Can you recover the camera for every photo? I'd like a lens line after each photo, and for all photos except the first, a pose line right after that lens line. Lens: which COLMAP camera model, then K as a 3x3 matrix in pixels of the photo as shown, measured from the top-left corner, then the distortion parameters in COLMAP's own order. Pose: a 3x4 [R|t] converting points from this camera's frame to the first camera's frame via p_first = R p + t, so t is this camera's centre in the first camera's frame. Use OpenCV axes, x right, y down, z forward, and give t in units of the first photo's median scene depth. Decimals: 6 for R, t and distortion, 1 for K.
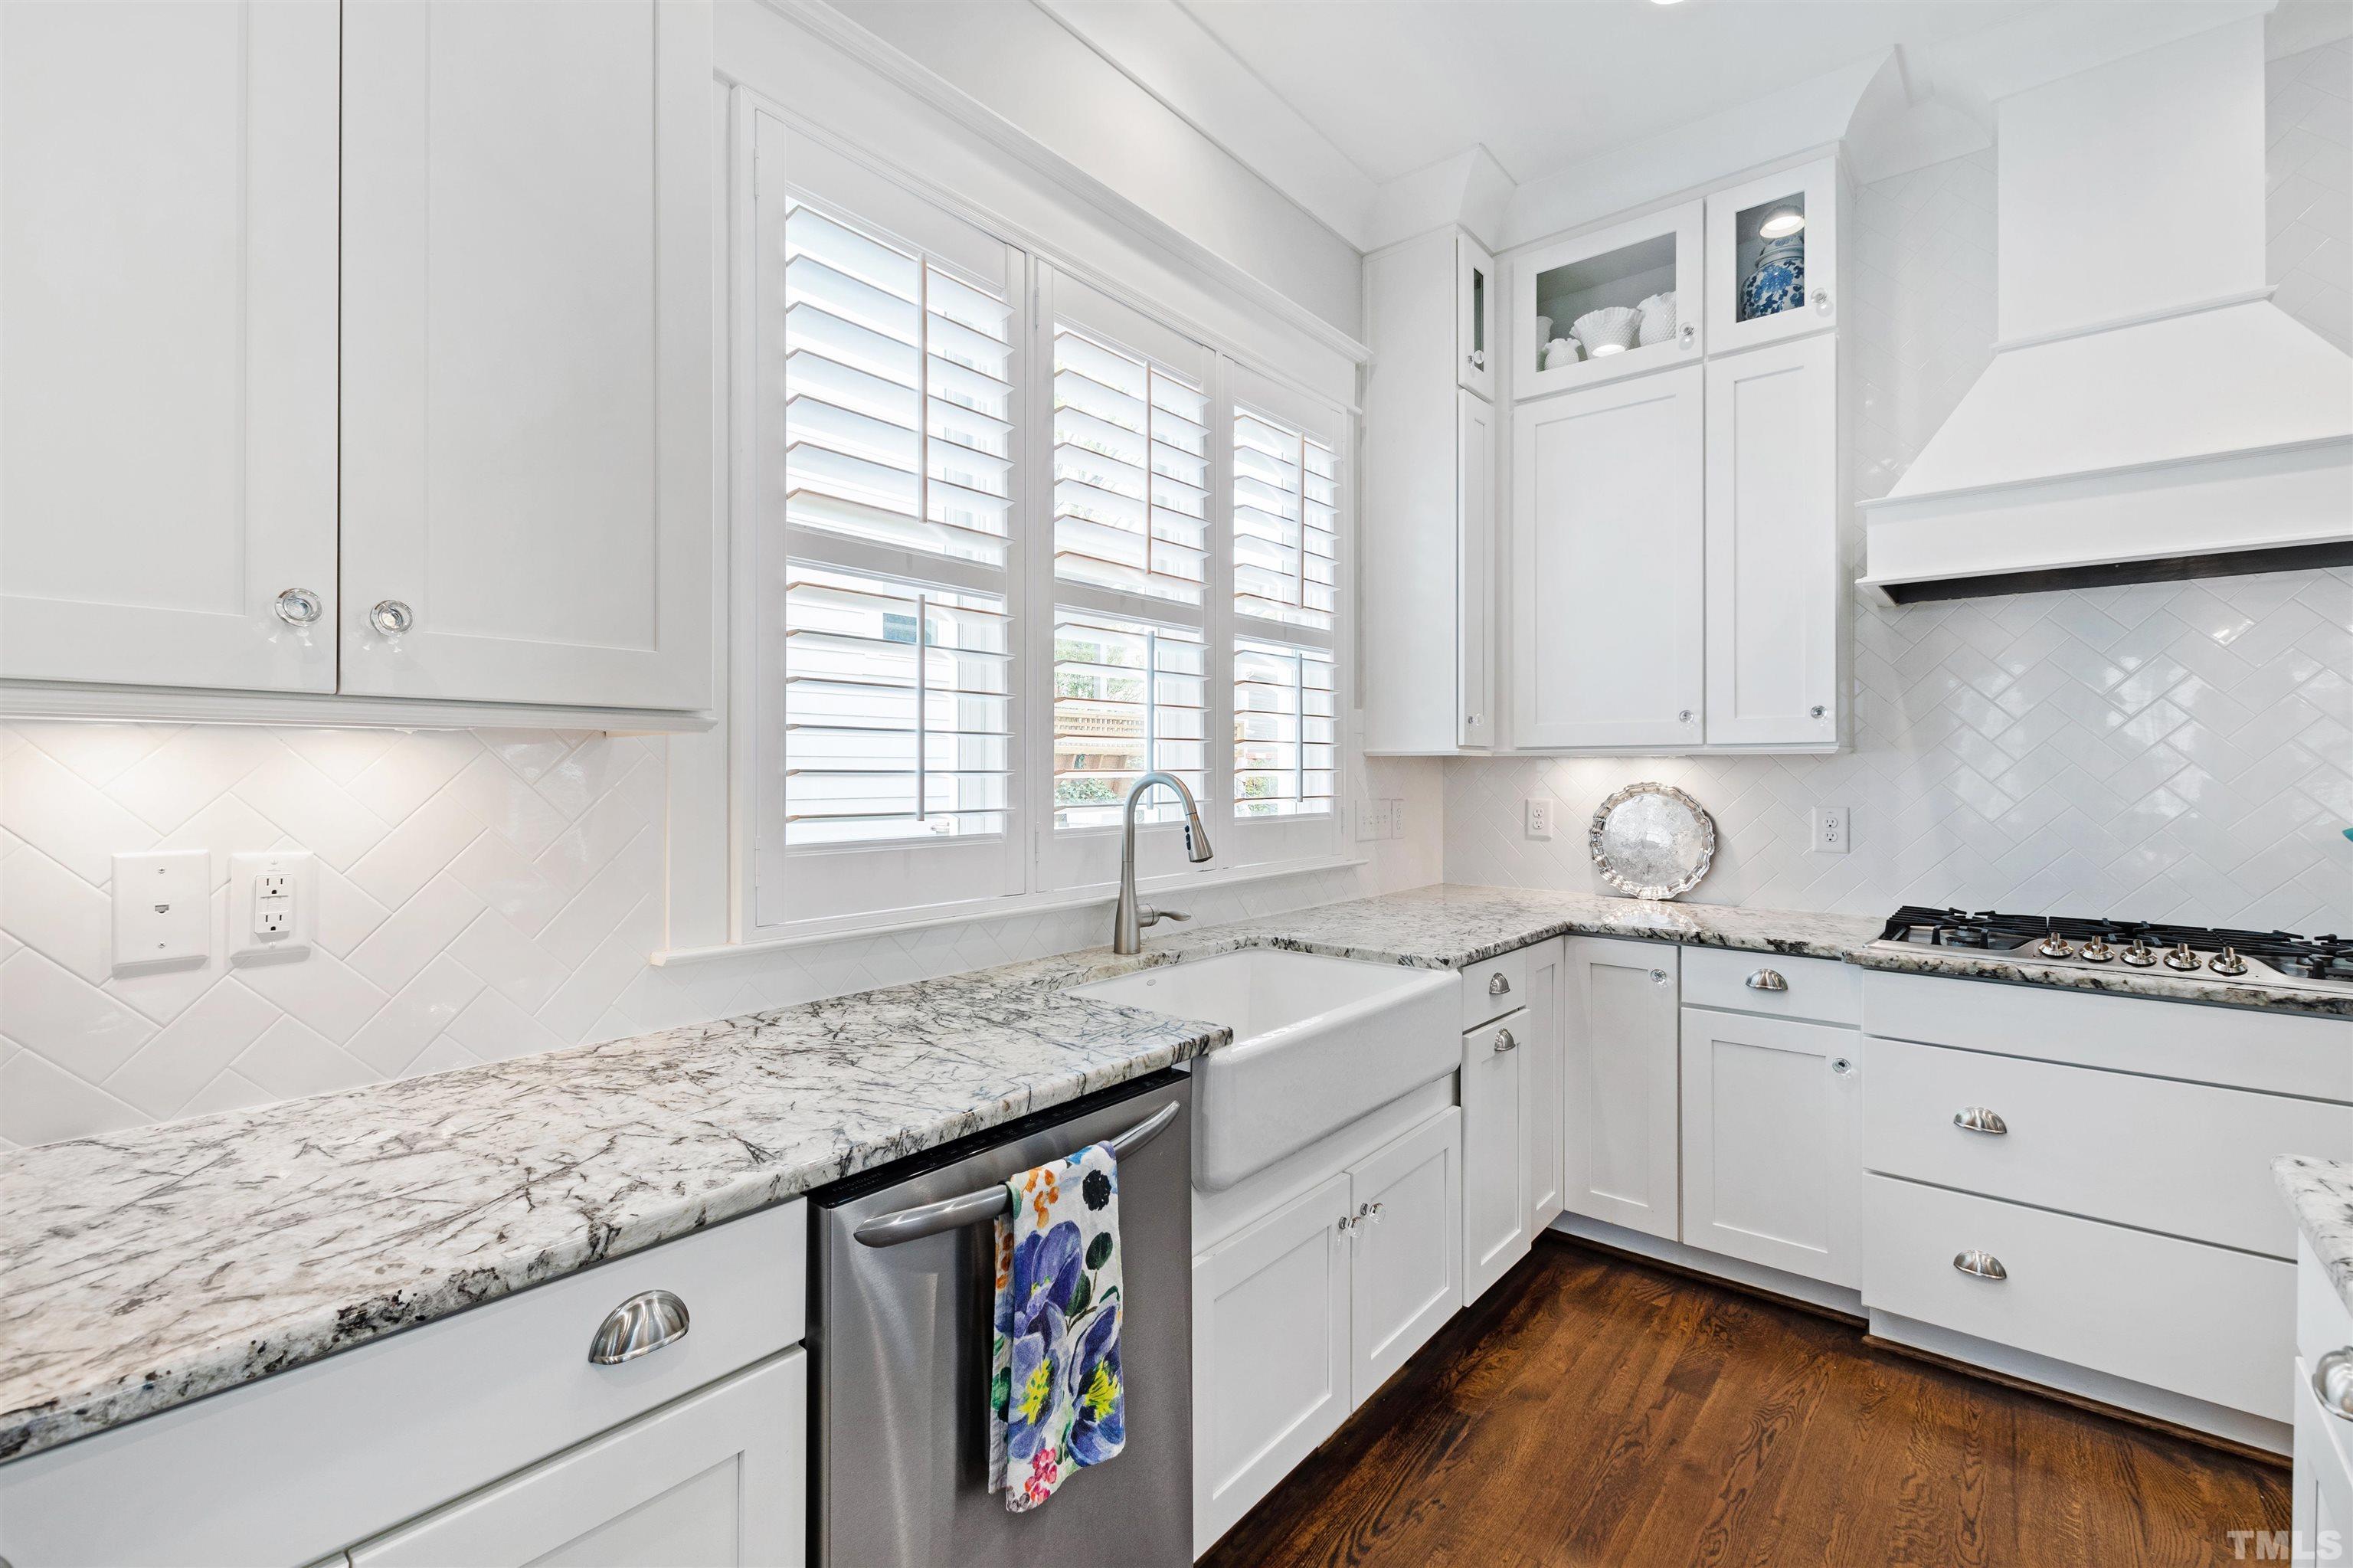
lens RADIAL K [[1041.2, 0, 1154.3], [0, 1041.2, 760.7], [0, 0, 1]] dist [0.008271, -0.001422]
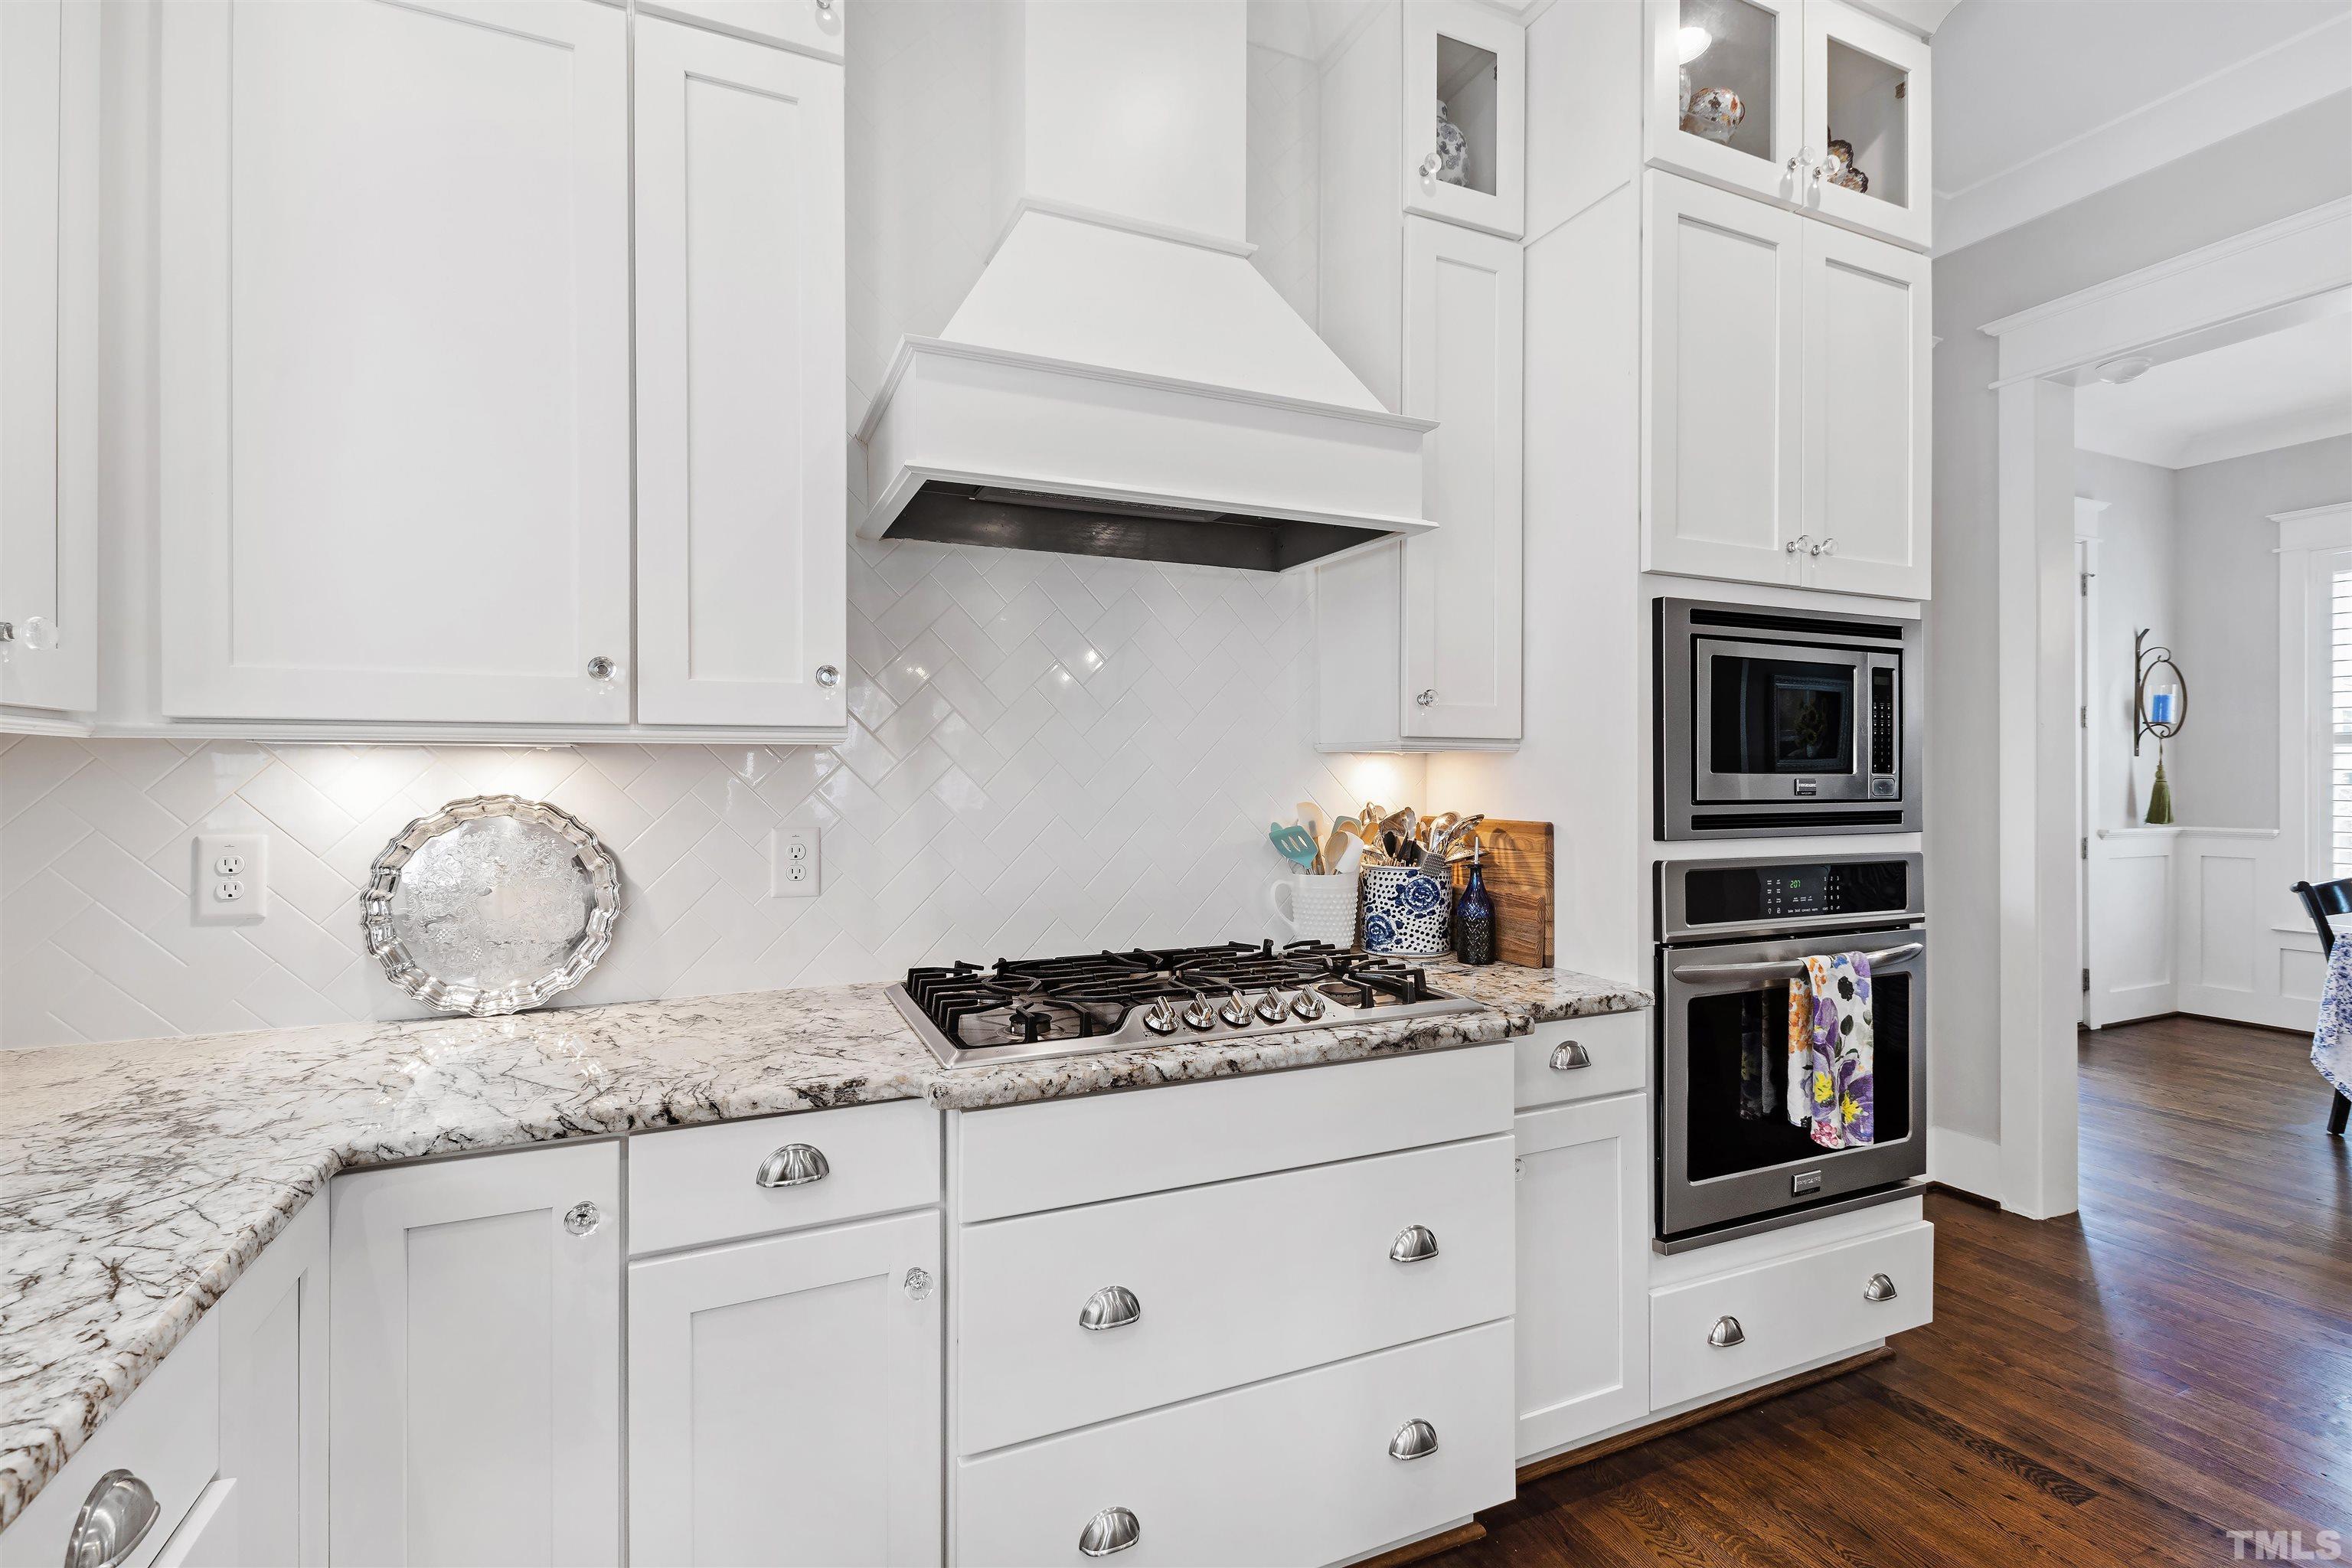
lens RADIAL K [[1040.7, 0, 1166.9], [0, 1040.7, 768.2], [0, 0, 1]] dist [0.008271, -0.001422]
pose [[0.441097, 0.003824, 0.897451, 0.194754], [-0.006936, 0.999976, -0.000852, 0.006989], [-0.897433, -0.005849, 0.441113, 0.604889]]
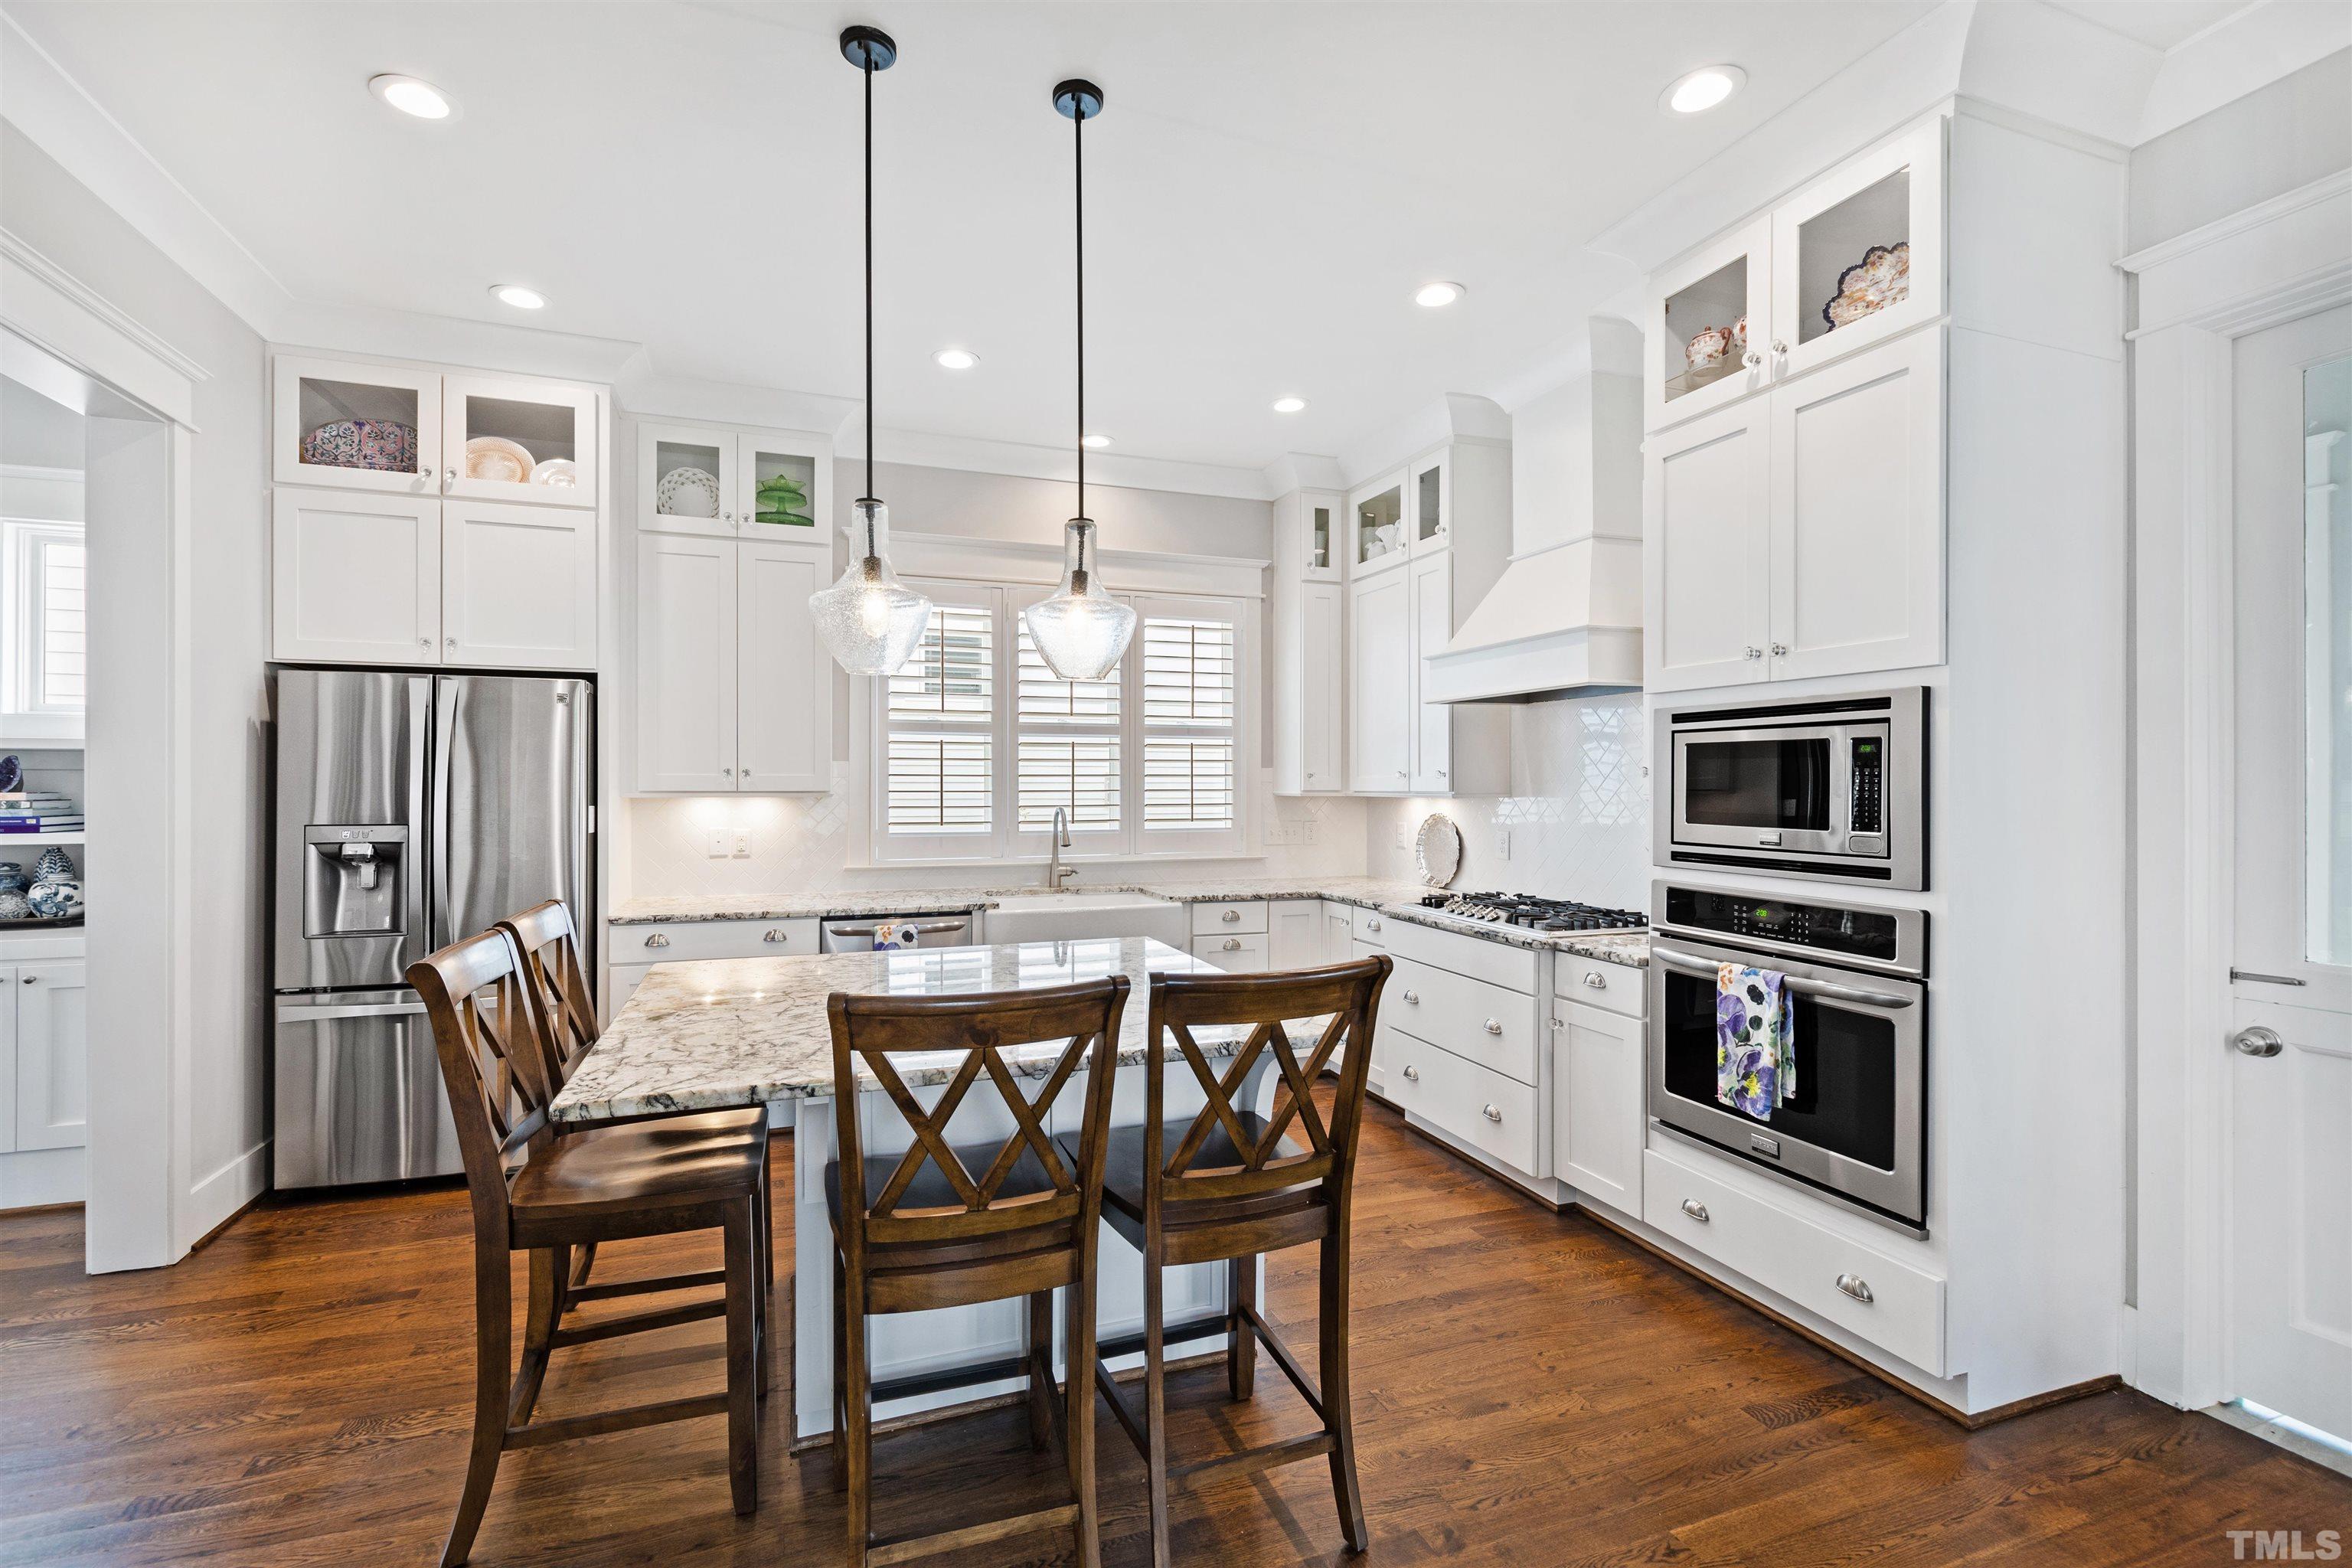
lens RADIAL K [[1040.7, 0, 1159.1], [0, 1040.7, 770.5], [0, 0, 1]] dist [0.008271, -0.001422]
pose [[0.862767, -0.006084, -0.505565, 1.194080], [0.004362, 0.999980, -0.004590, -0.051200], [0.505583, 0.001755, 0.862776, -0.753661]]
